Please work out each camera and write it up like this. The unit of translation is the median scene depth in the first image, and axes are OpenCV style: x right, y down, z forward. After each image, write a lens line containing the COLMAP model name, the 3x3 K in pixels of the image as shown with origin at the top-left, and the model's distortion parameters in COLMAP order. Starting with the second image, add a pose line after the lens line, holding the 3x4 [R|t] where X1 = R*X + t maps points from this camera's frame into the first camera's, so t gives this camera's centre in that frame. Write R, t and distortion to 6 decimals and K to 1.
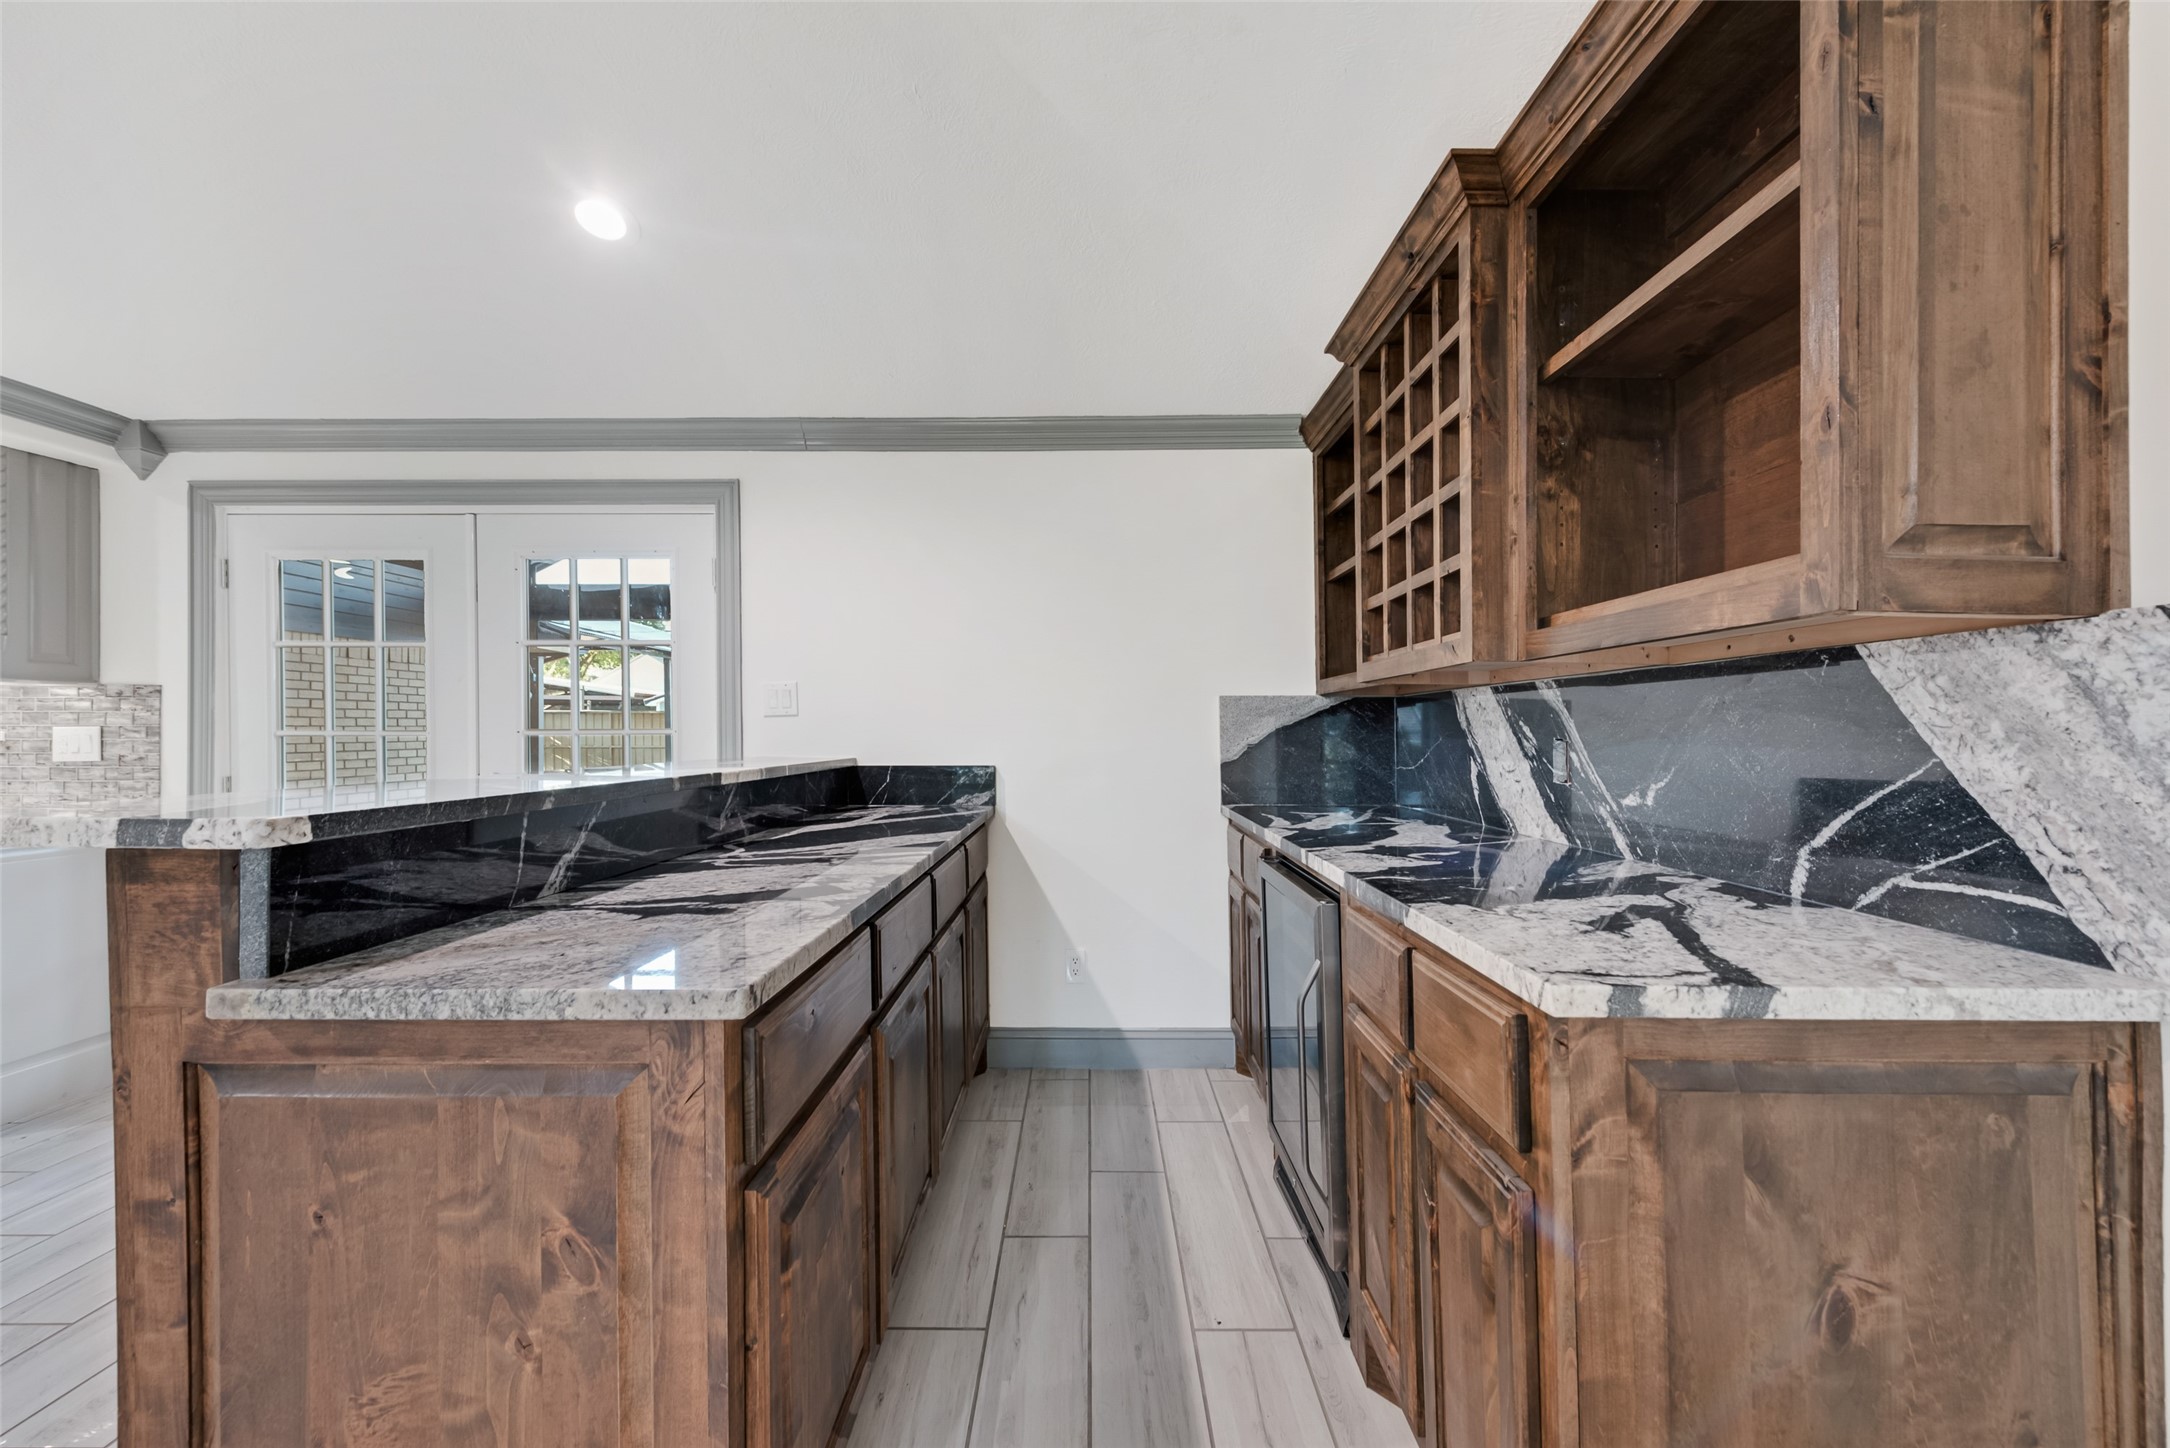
lens RADIAL K [[850.1, 0, 1082.0], [0, 850.1, 701.6], [0, 0, 1]] dist [0.008977, -0.002485]
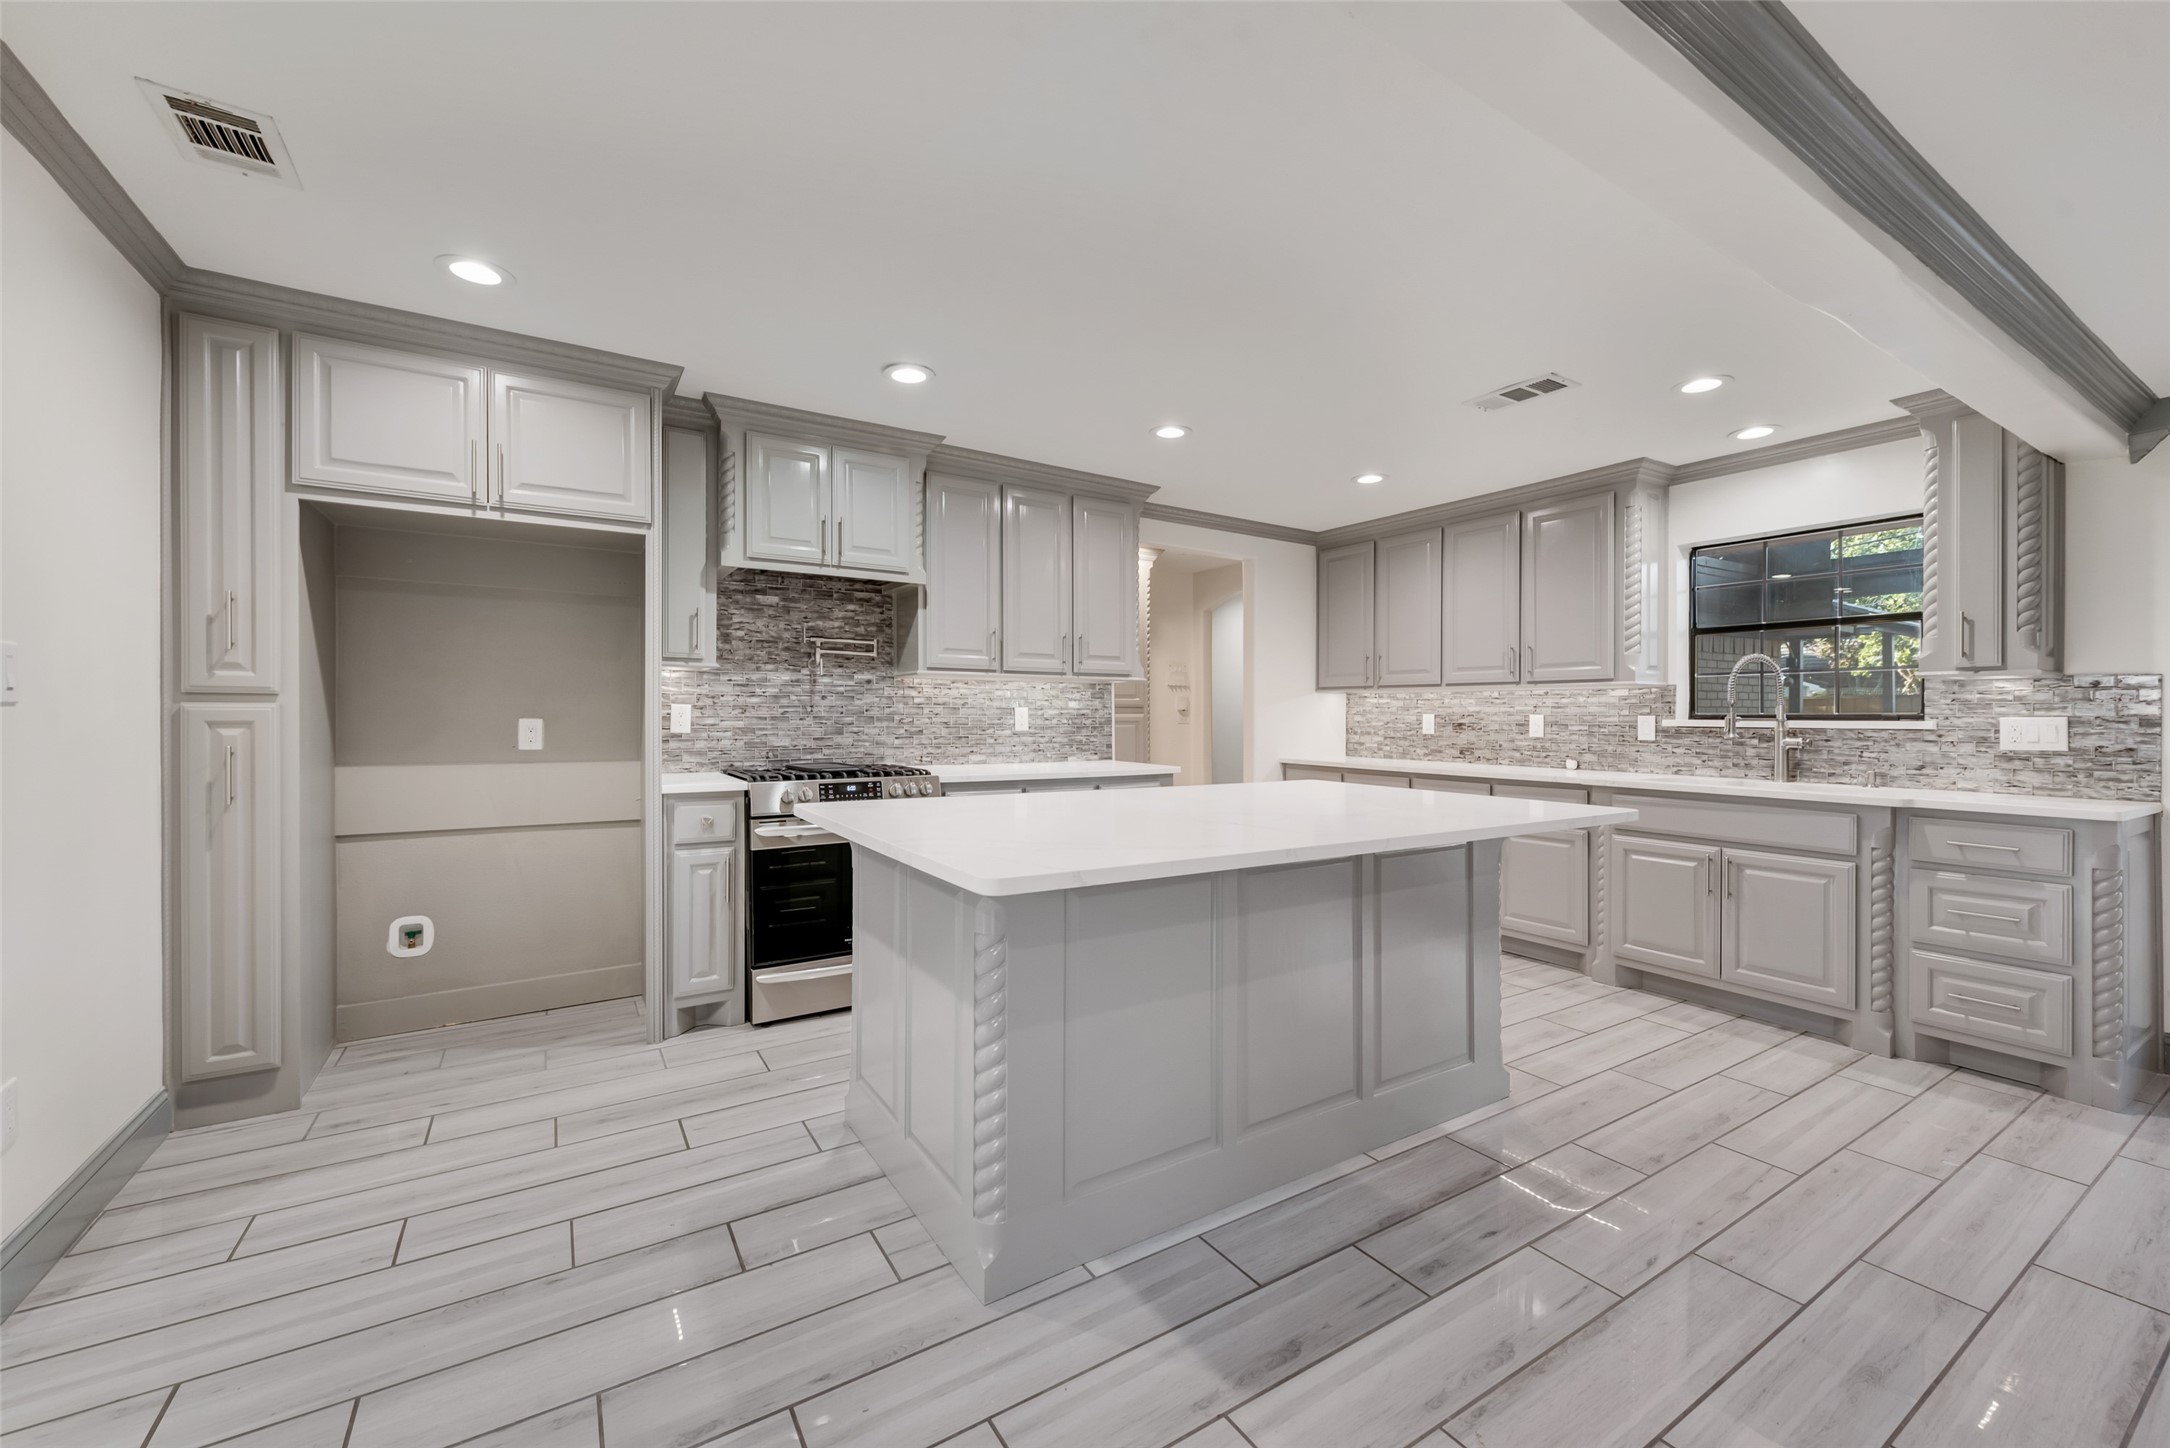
lens RADIAL K [[850.1, 0, 1096.7], [0, 850.1, 722.7], [0, 0, 1]] dist [0.008977, -0.002485]
pose [[0.540889, 0.008523, -0.841051, -2.512217], [0.024168, 0.999378, 0.025671, -0.049581], [0.840747, -0.034211, 0.540346, -1.425564]]
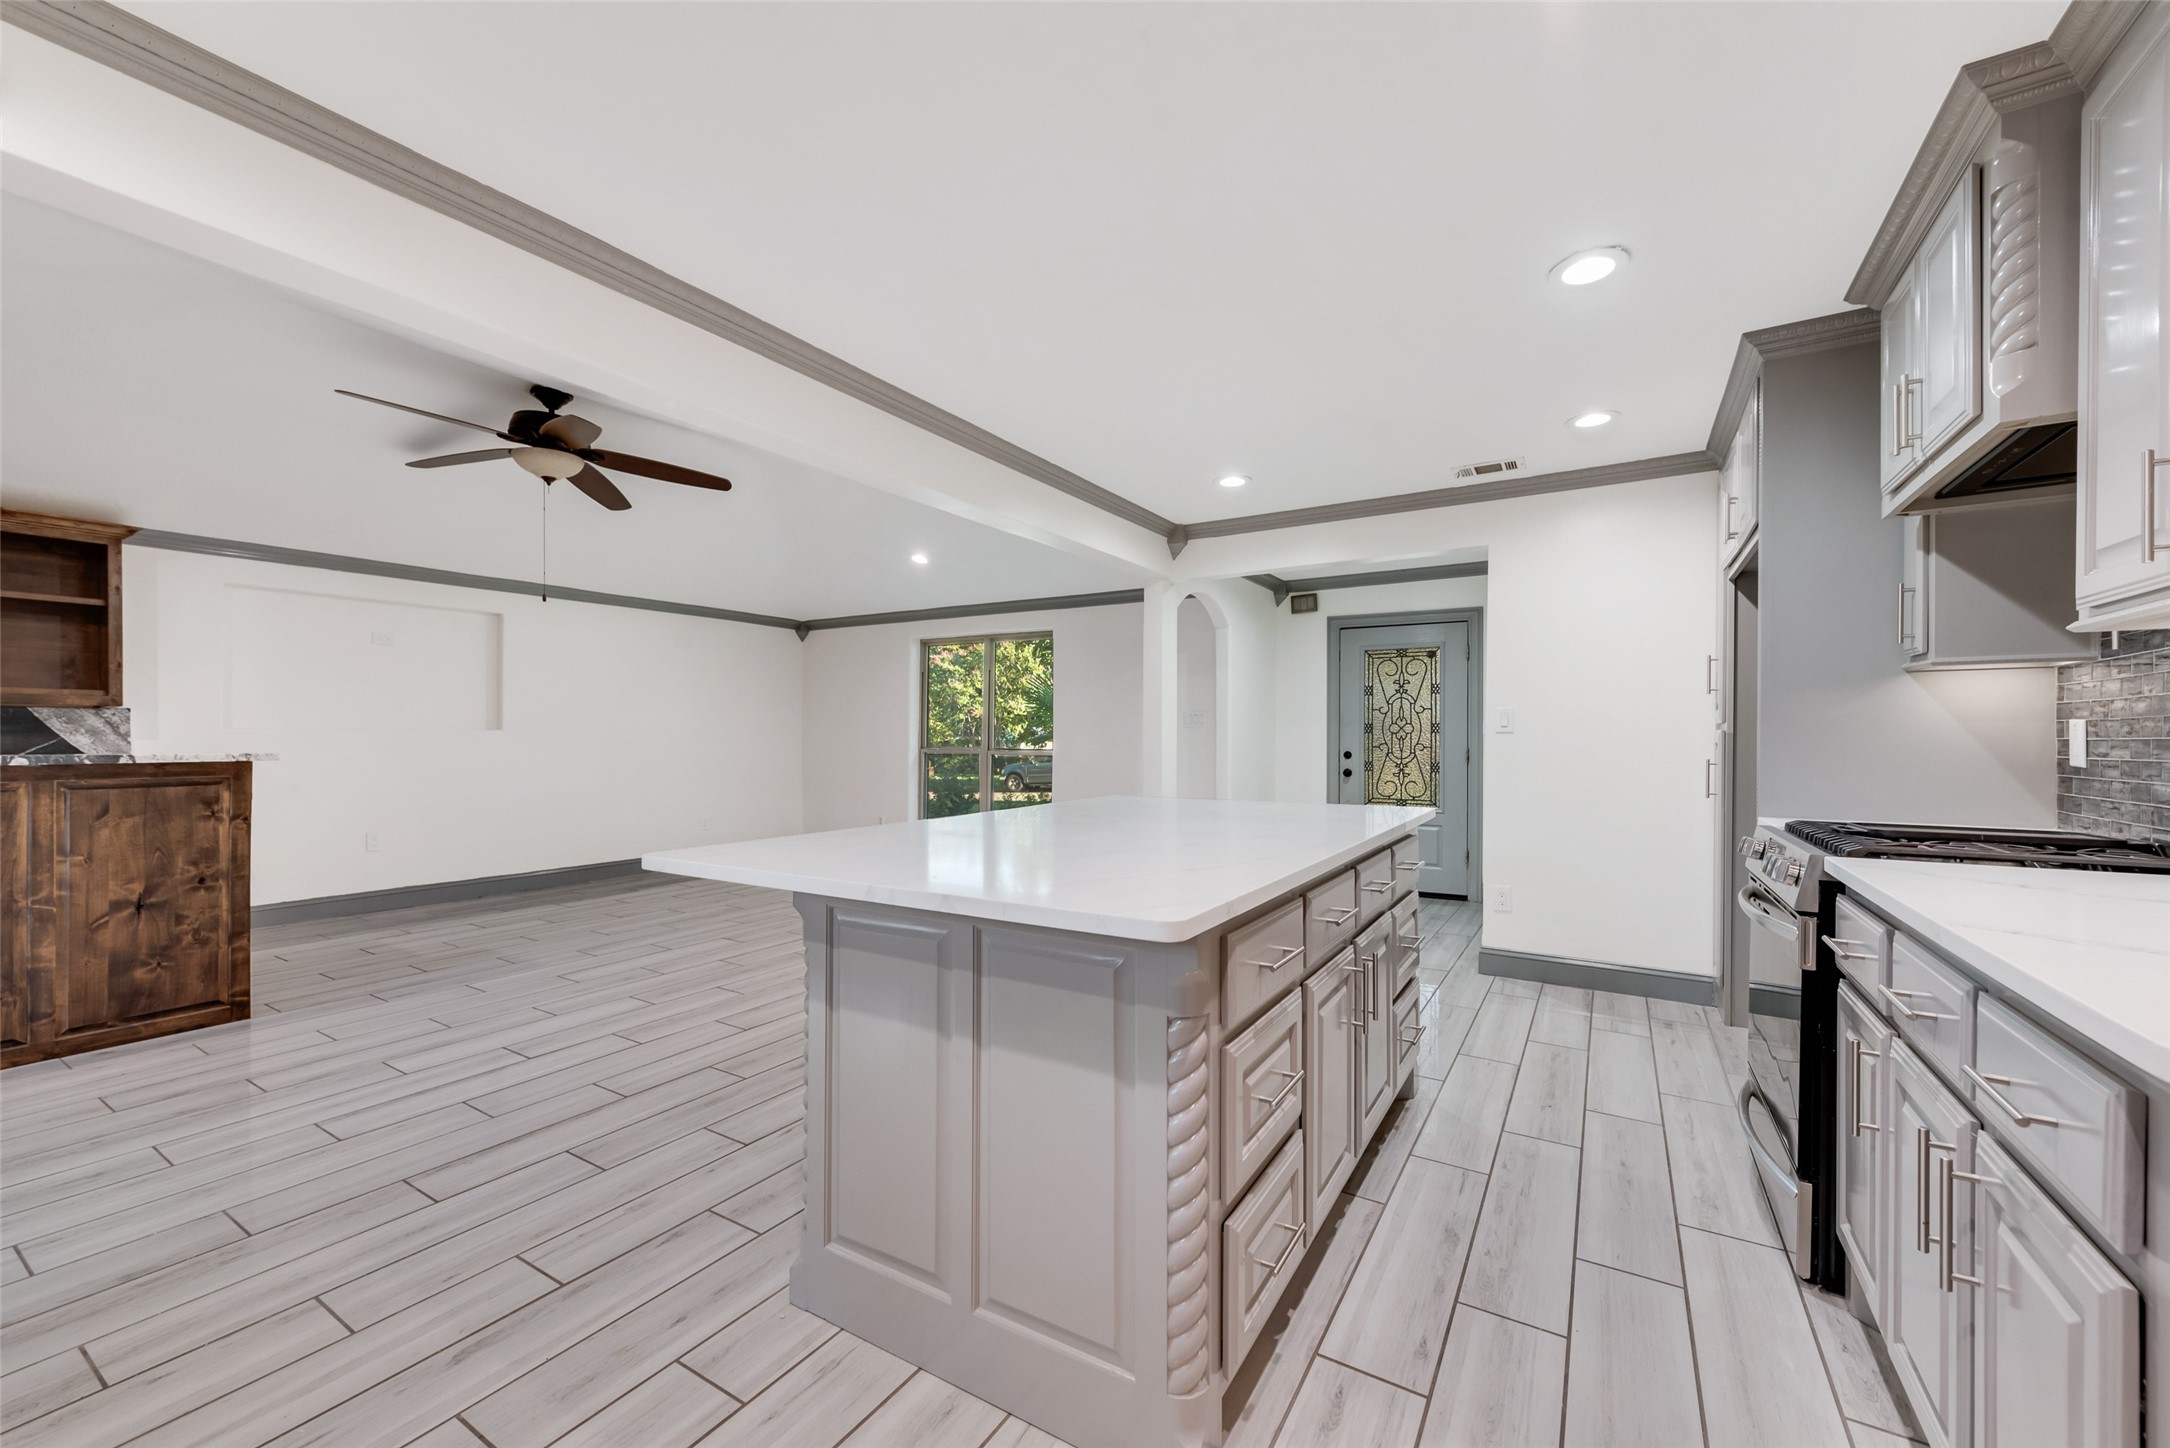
lens RADIAL K [[850.1, 0, 1091.0], [0, 850.1, 730.7], [0, 0, 1]] dist [0.008977, -0.002485]
pose [[-0.856032, -0.002855, 0.516914, -5.189837], [-0.022155, 0.999268, -0.031171, 0.050833], [-0.516447, -0.038136, -0.855469, 1.916913]]
